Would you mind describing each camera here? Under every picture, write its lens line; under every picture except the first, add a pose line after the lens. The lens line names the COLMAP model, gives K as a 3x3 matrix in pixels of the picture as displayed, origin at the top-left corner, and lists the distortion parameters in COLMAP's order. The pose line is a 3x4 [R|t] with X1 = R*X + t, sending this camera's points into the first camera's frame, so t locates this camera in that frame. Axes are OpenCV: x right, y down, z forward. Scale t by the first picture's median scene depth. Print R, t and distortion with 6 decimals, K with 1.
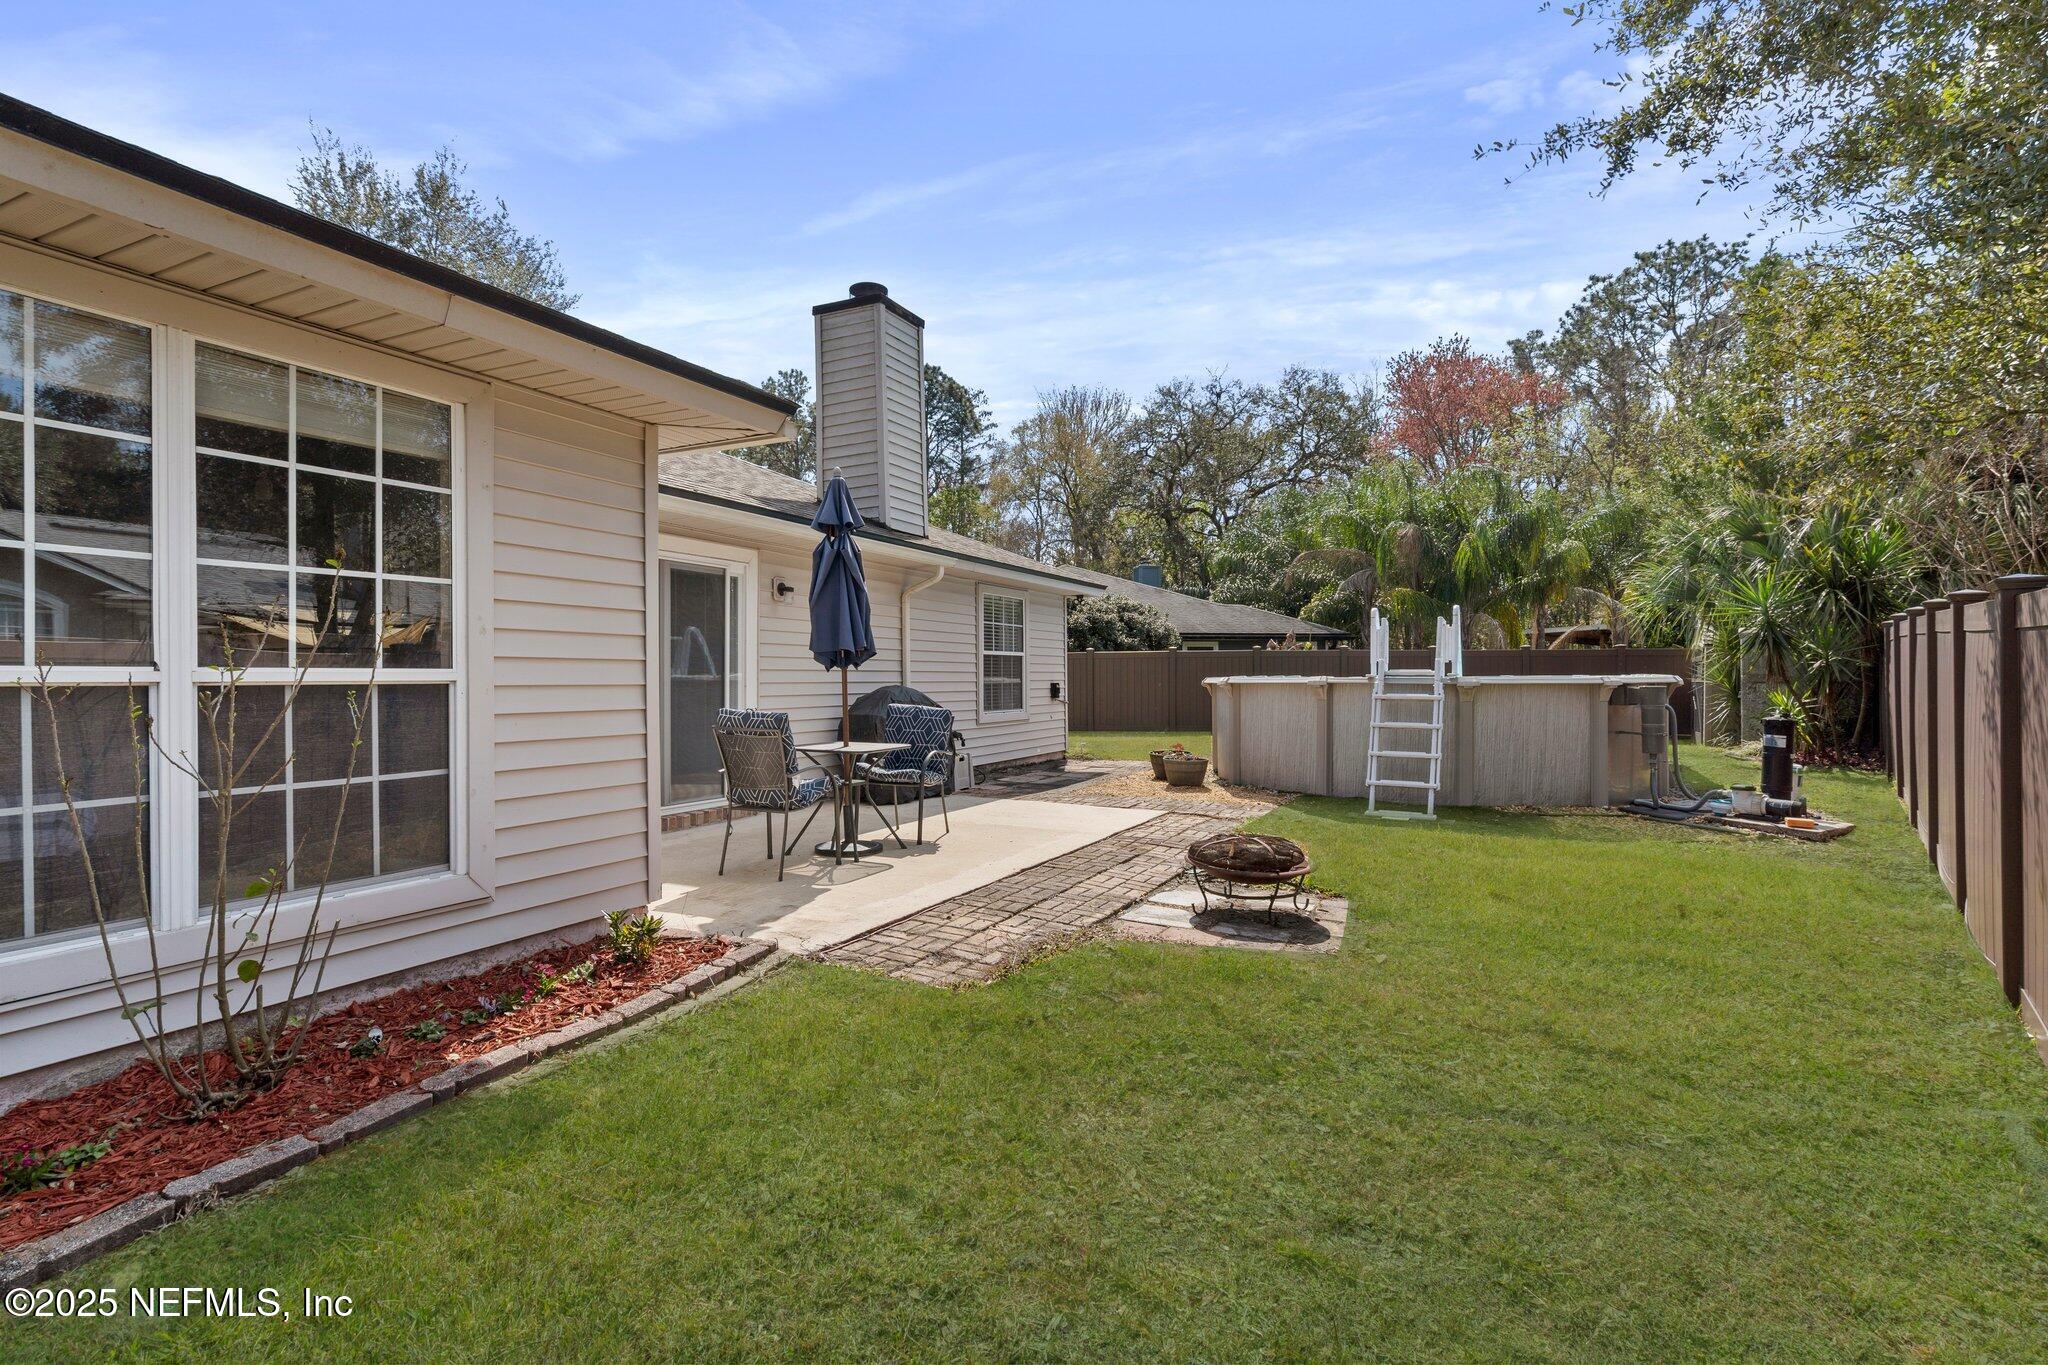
lens RADIAL K [[984.3, 0, 1031.0], [0, 984.3, 660.9], [0, 0, 1]] dist [-0.001712, 0.001159]
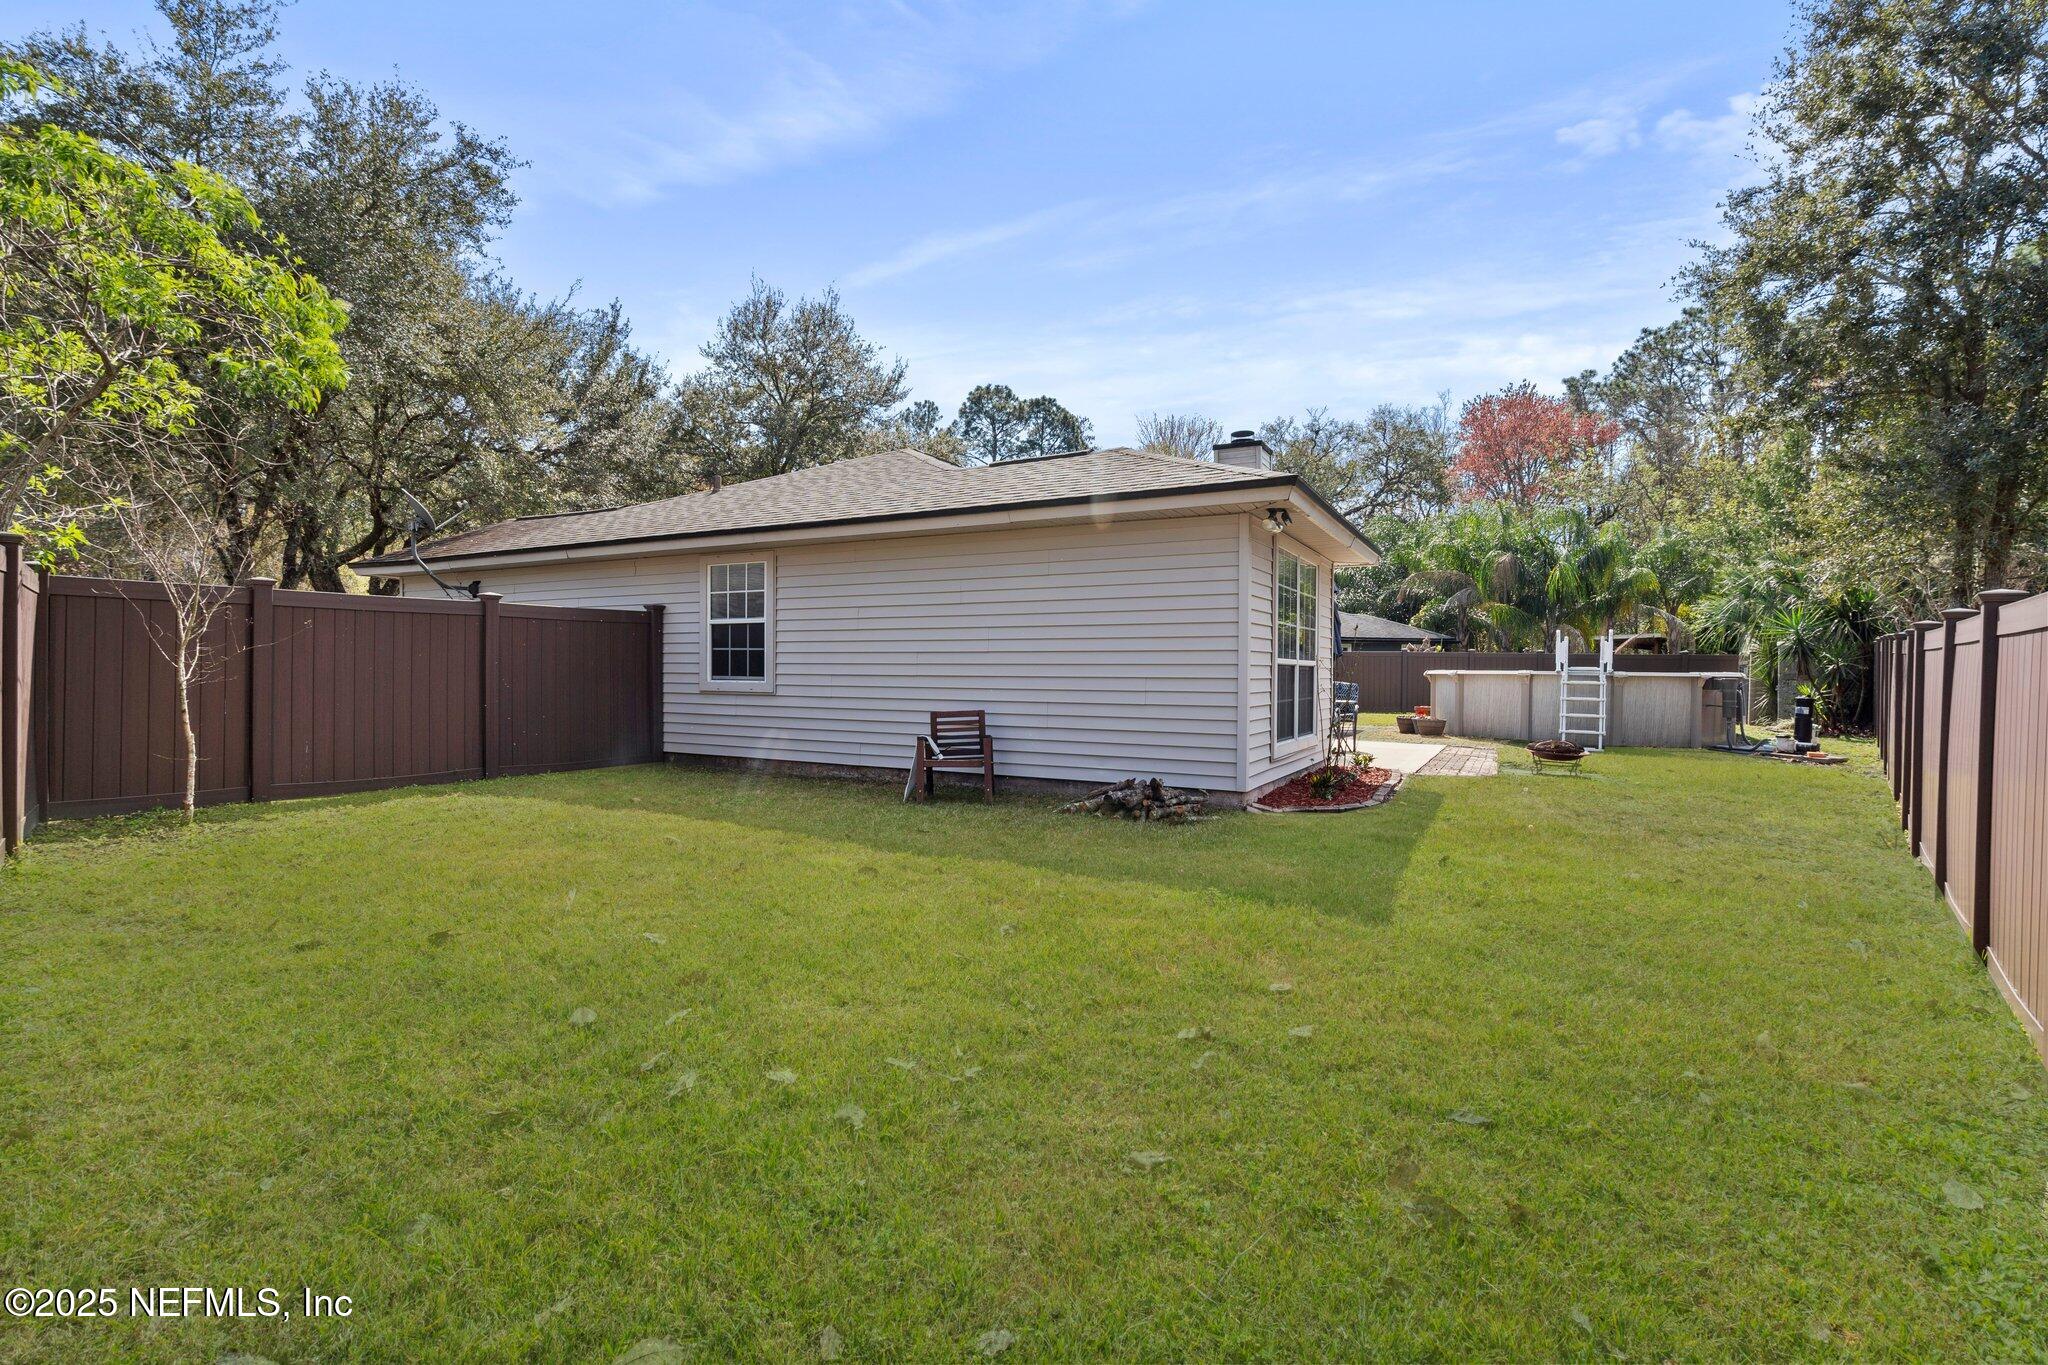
lens RADIAL K [[931.7, 0, 1028.8], [0, 931.7, 662.8], [0, 0, 1]] dist [-0.003393, 0.000239]
pose [[0.998870, 0.014146, -0.045372, -0.168341], [-0.013740, 0.999863, 0.009244, -0.000122], [0.045497, -0.008610, 0.998927, -0.220786]]
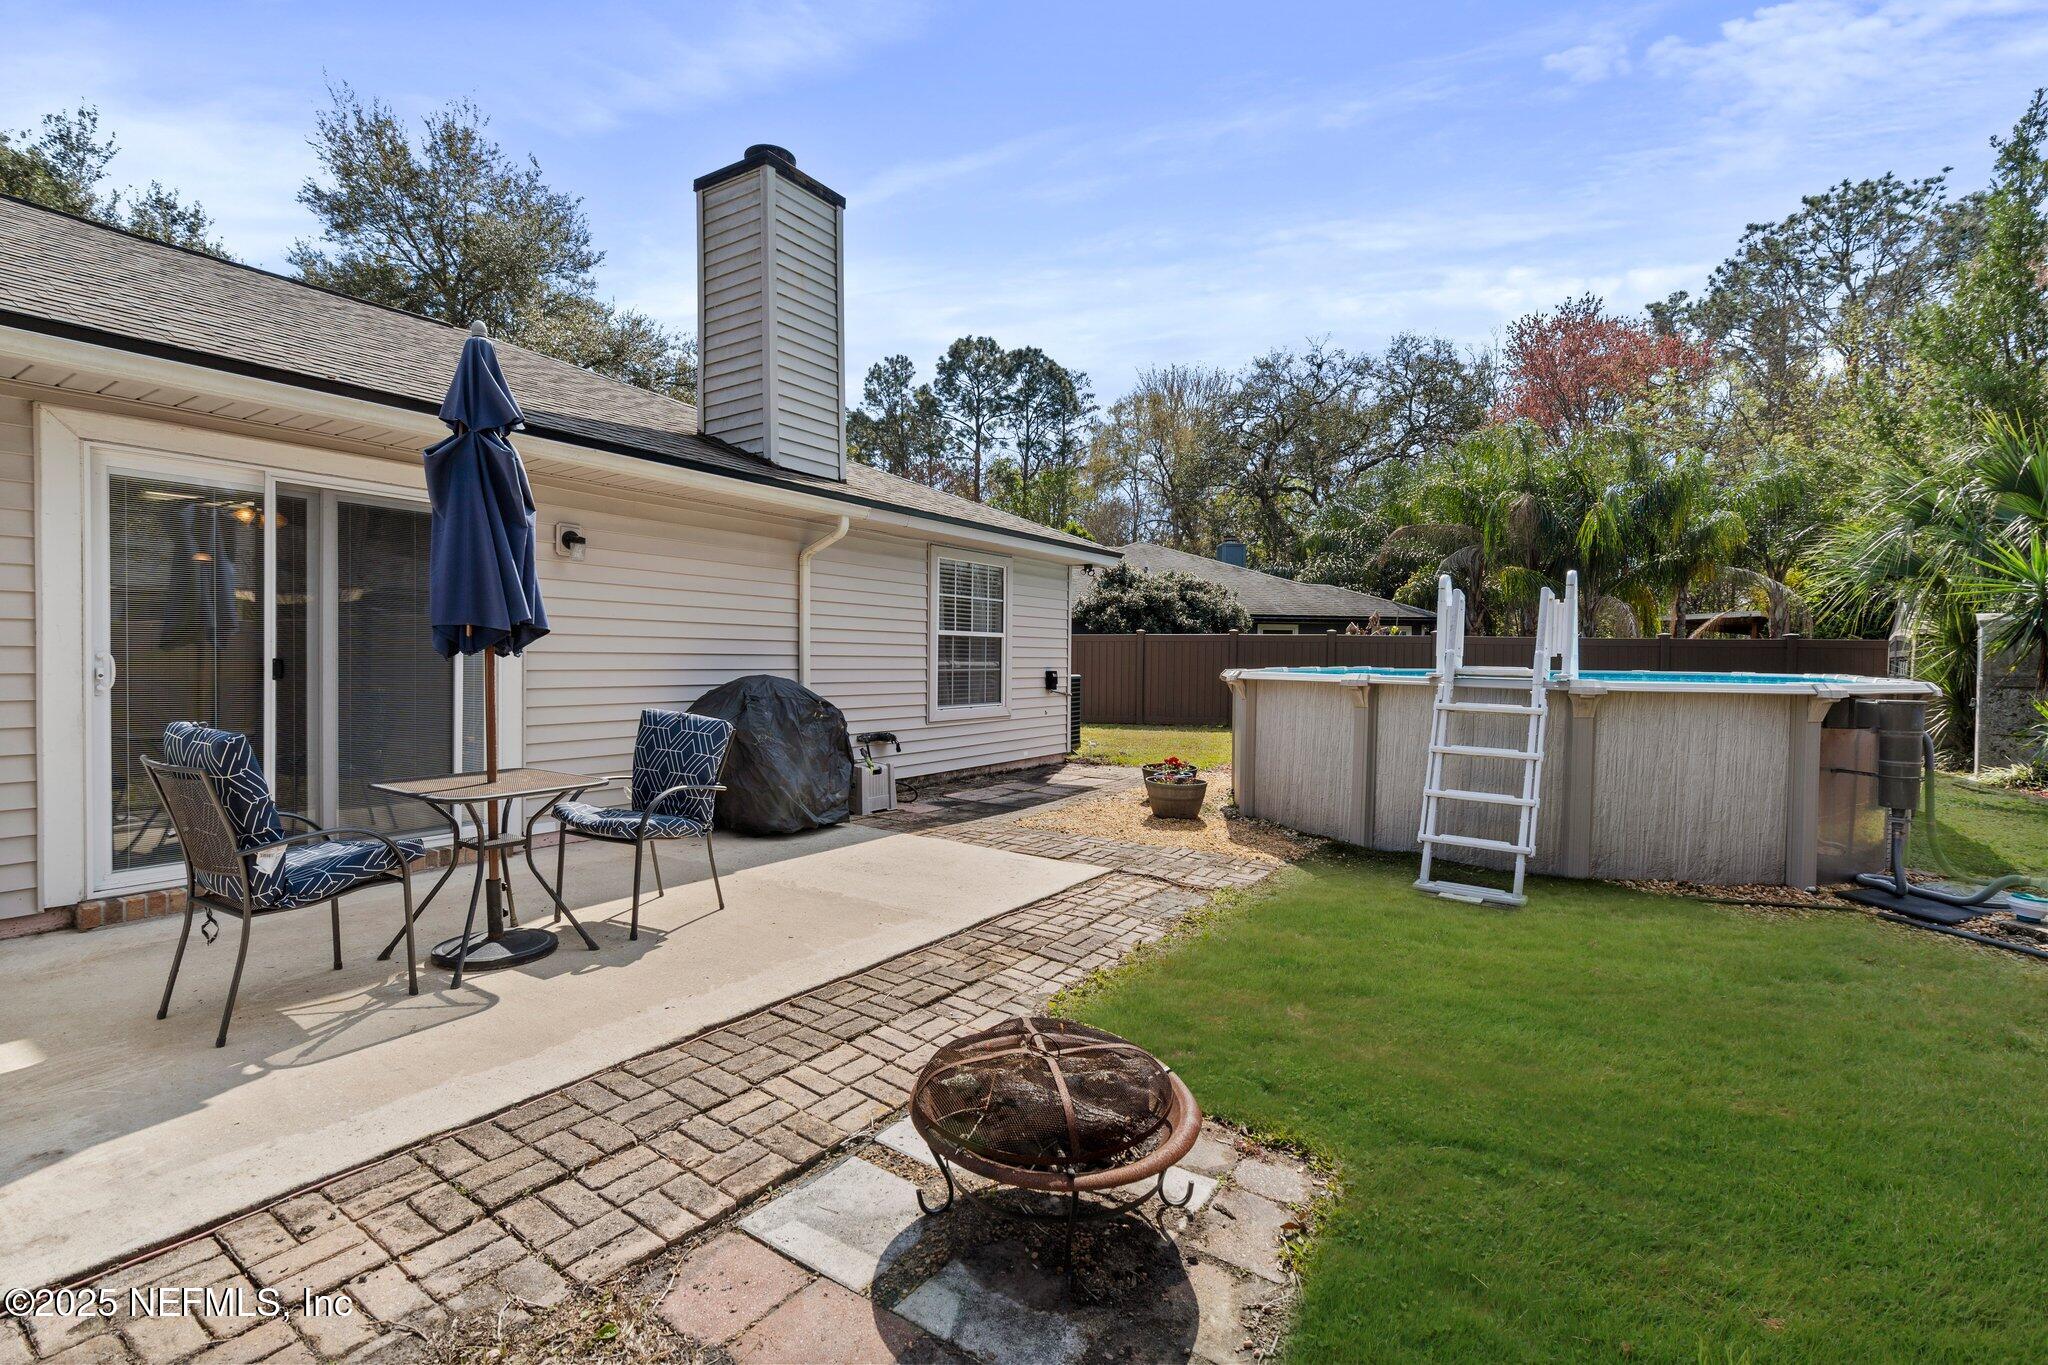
lens RADIAL K [[931.7, 0, 1028.8], [0, 931.7, 662.8], [0, 0, 1]] dist [-0.003393, 0.000239]
pose [[0.991986, 0.017853, -0.125079, 0.050411], [-0.014944, 0.999597, 0.024154, -0.001424], [0.125460, -0.022091, 0.991853, 0.112070]]
